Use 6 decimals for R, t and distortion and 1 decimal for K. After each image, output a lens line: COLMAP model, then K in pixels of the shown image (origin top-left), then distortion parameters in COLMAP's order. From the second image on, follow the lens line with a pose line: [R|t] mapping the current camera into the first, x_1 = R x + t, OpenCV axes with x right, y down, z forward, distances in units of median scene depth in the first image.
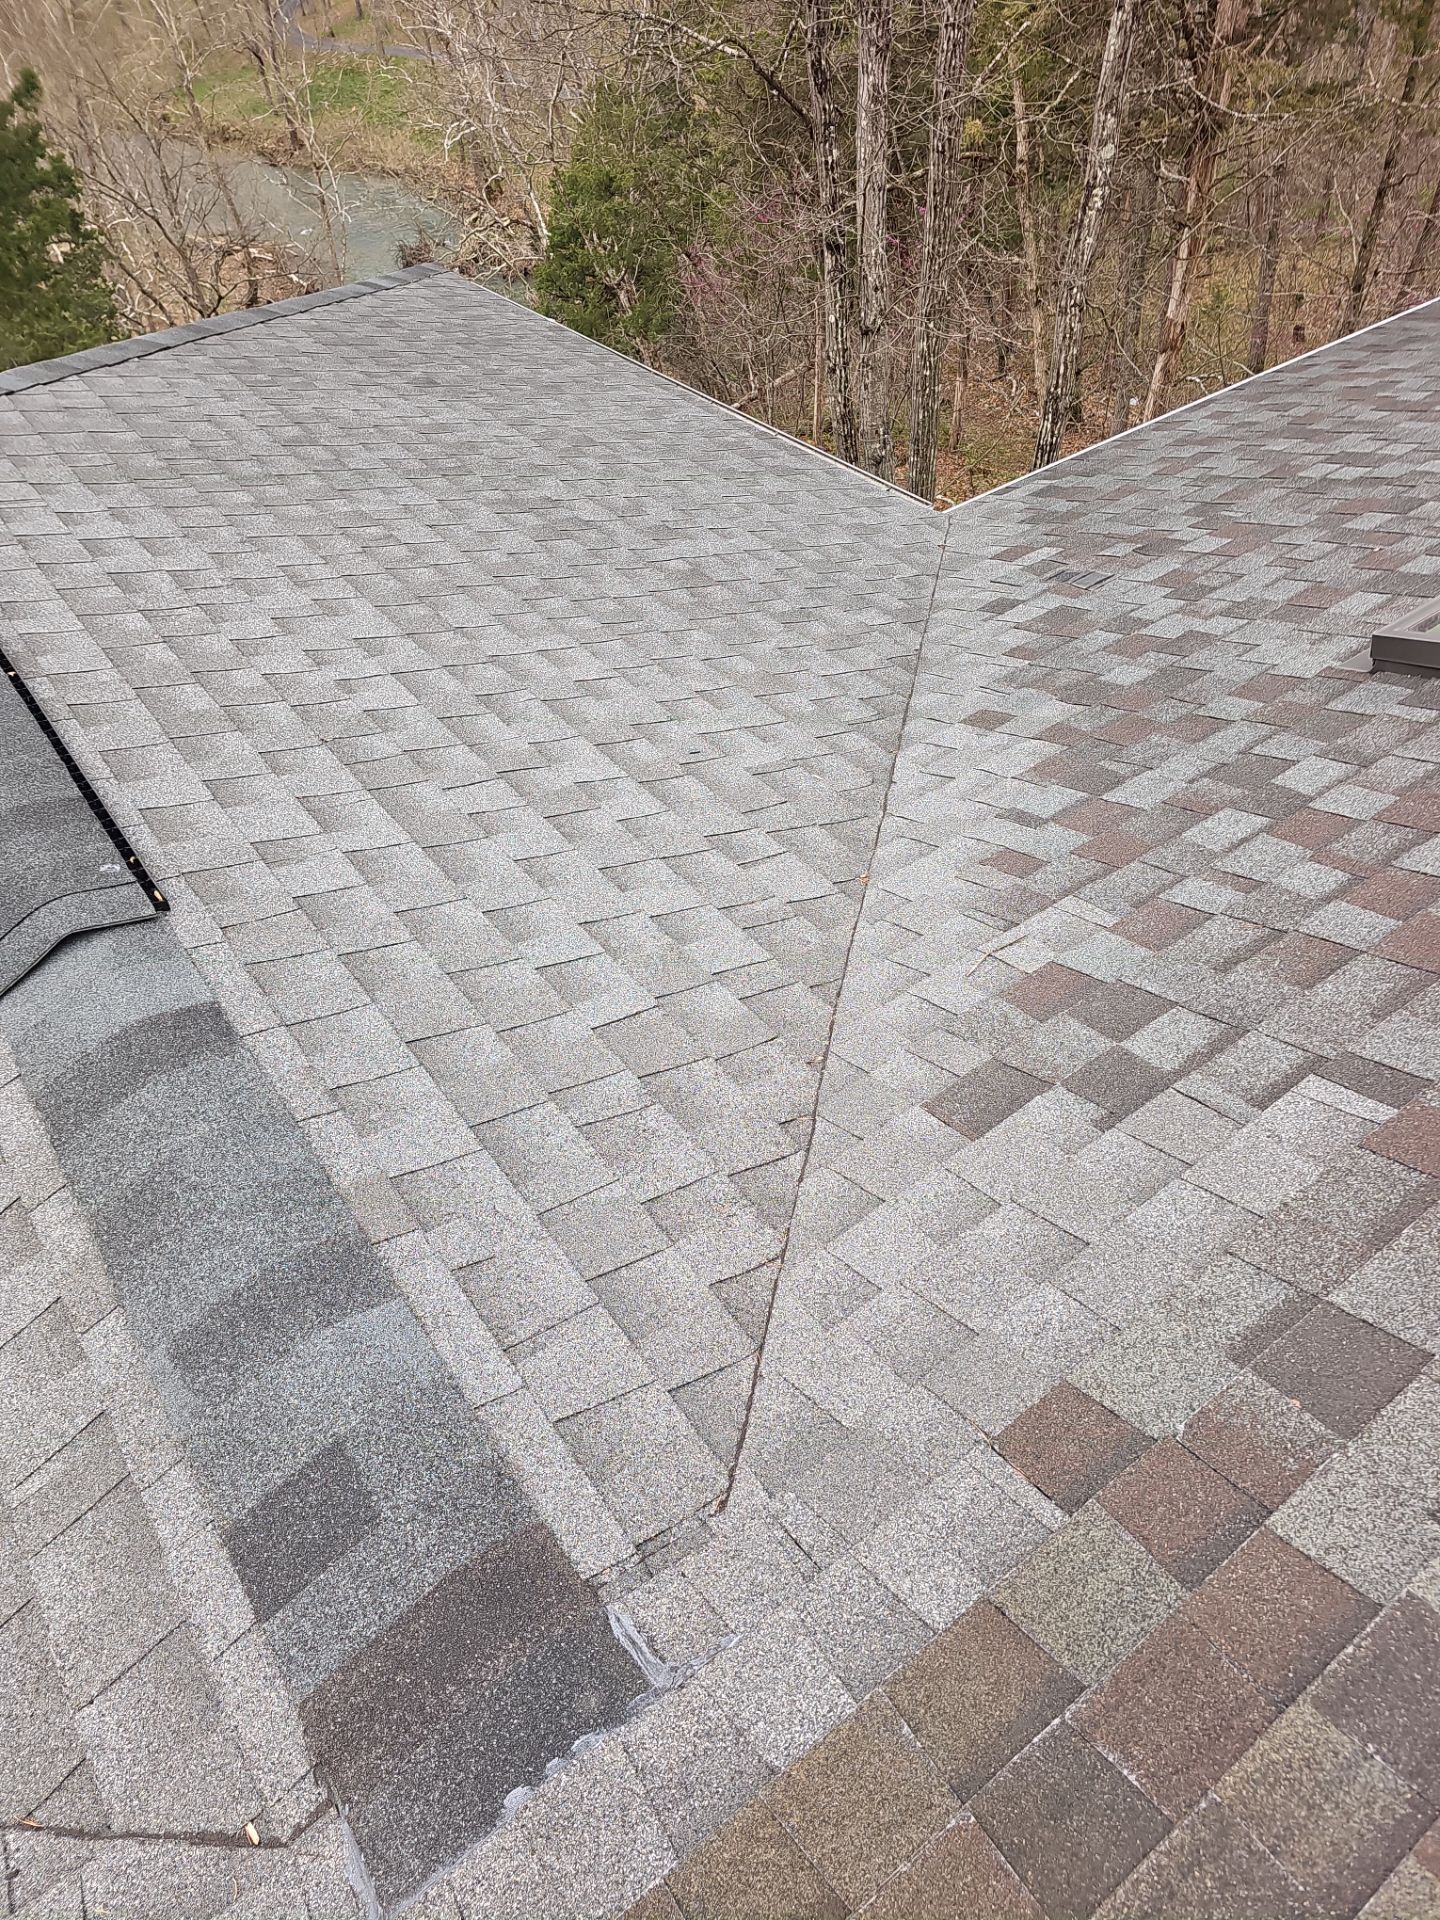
lens RADIAL K [[1250.6, 0, 709.9], [0, 1250.6, 984.8], [0, 0, 1]] dist [0.058173, -0.053025]
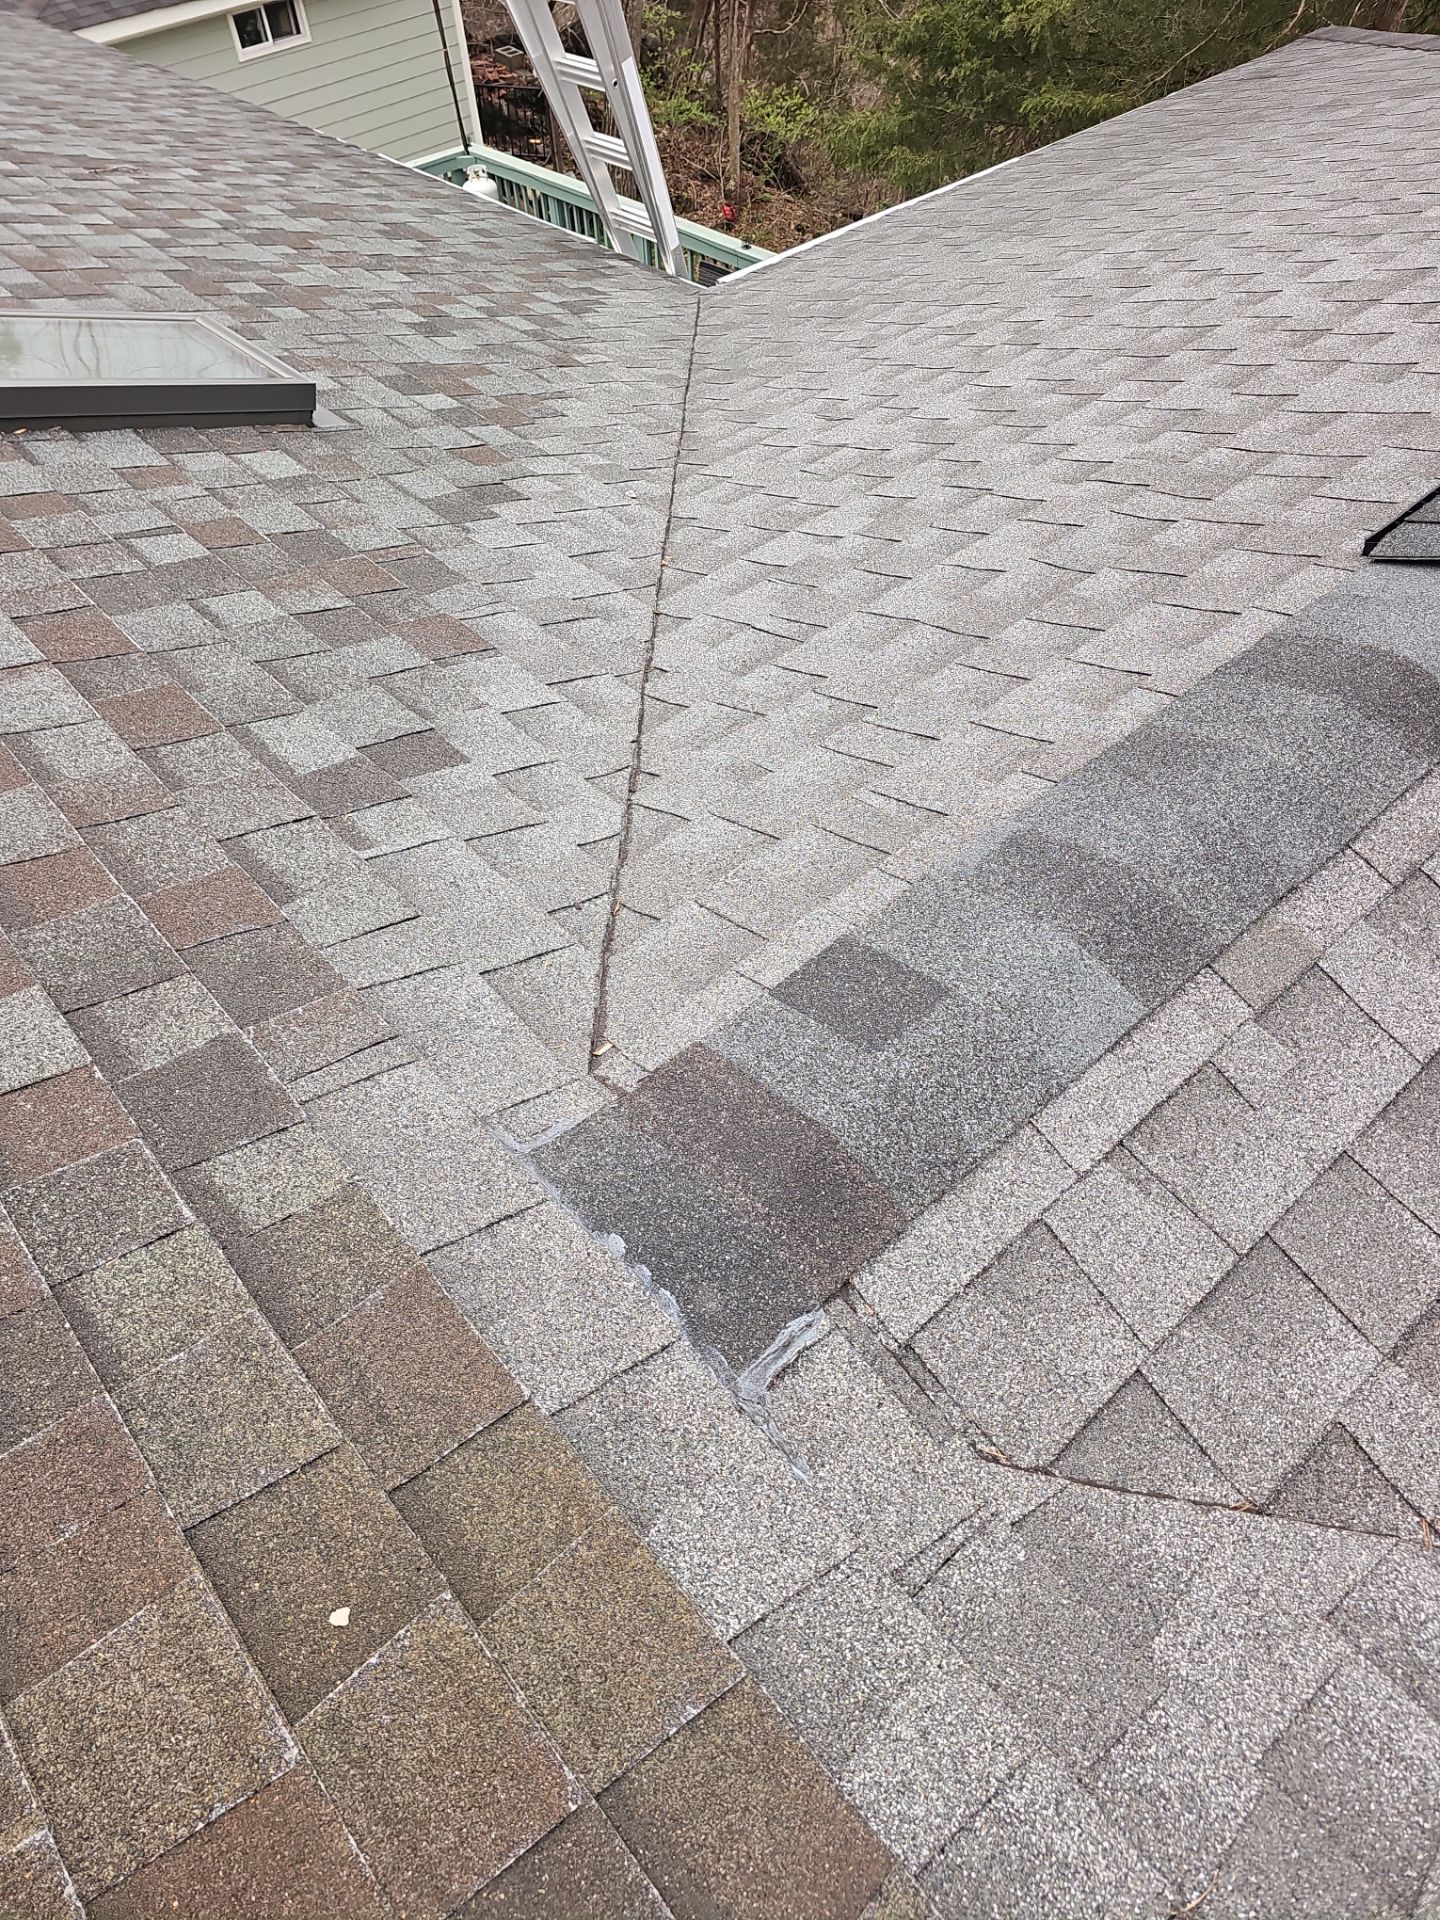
lens RADIAL K [[1250.6, 0, 712.0], [0, 1250.6, 941.0], [0, 0, 1]] dist [0.058173, -0.053025]
pose [[0.097248, 0.778937, -0.619516, 0.182556], [-0.681701, 0.505656, 0.528769, -0.007944], [0.725139, 0.370903, 0.580176, 0.309651]]
